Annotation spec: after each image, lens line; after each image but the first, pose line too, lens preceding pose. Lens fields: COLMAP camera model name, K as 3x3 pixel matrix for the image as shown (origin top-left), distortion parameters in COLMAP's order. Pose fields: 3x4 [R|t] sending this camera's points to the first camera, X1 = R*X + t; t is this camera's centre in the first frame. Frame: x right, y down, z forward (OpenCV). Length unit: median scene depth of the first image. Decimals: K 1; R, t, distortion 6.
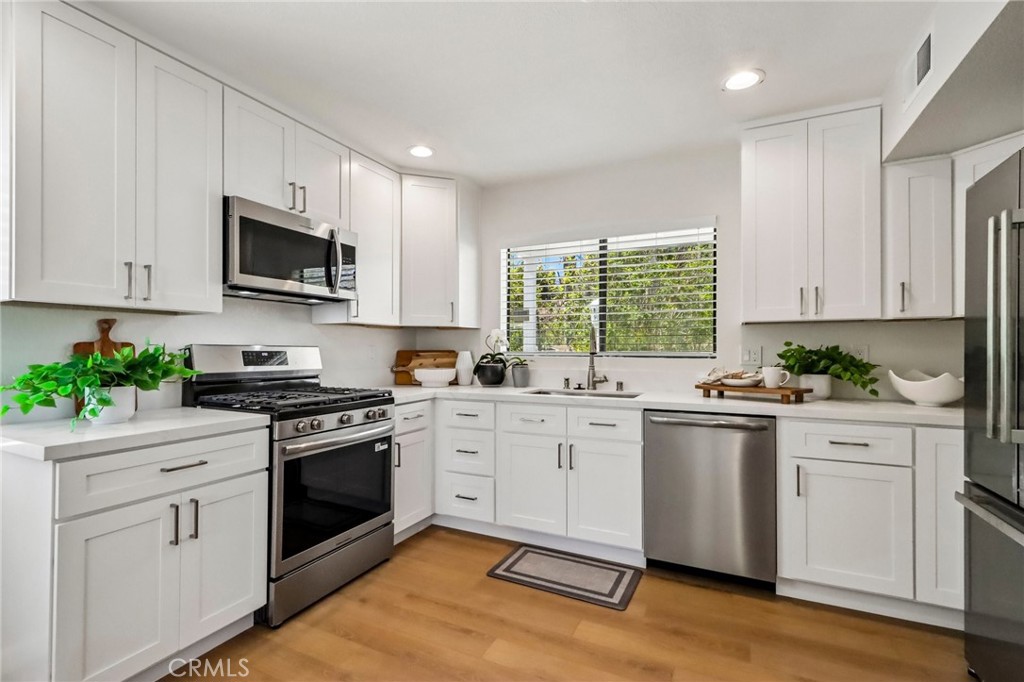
lens RADIAL K [[471.7, 0, 512.0], [0, 471.7, 341.0], [0, 0, 1]] dist [0.000102, -0.000089]
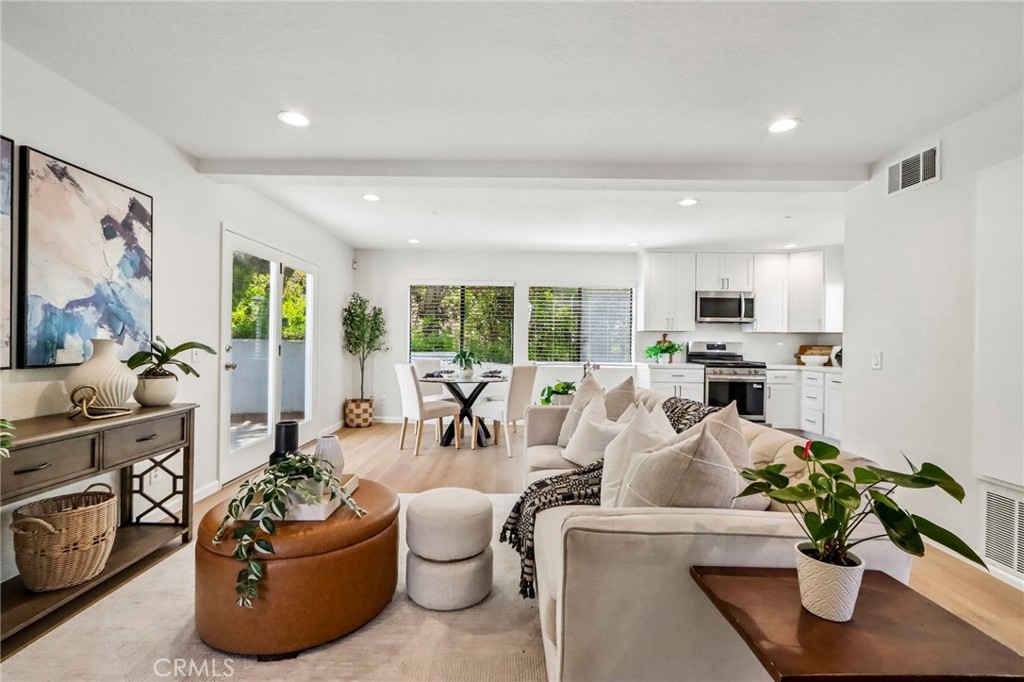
lens RADIAL K [[471.7, 0, 512.0], [0, 471.7, 341.0], [0, 0, 1]] dist [0.000102, -0.000089]
pose [[0.440925, 0.007599, -0.897512, 1.265500], [0.004021, 0.999937, 0.010441, -0.026687], [0.897535, -0.008213, 0.440867, -1.099519]]
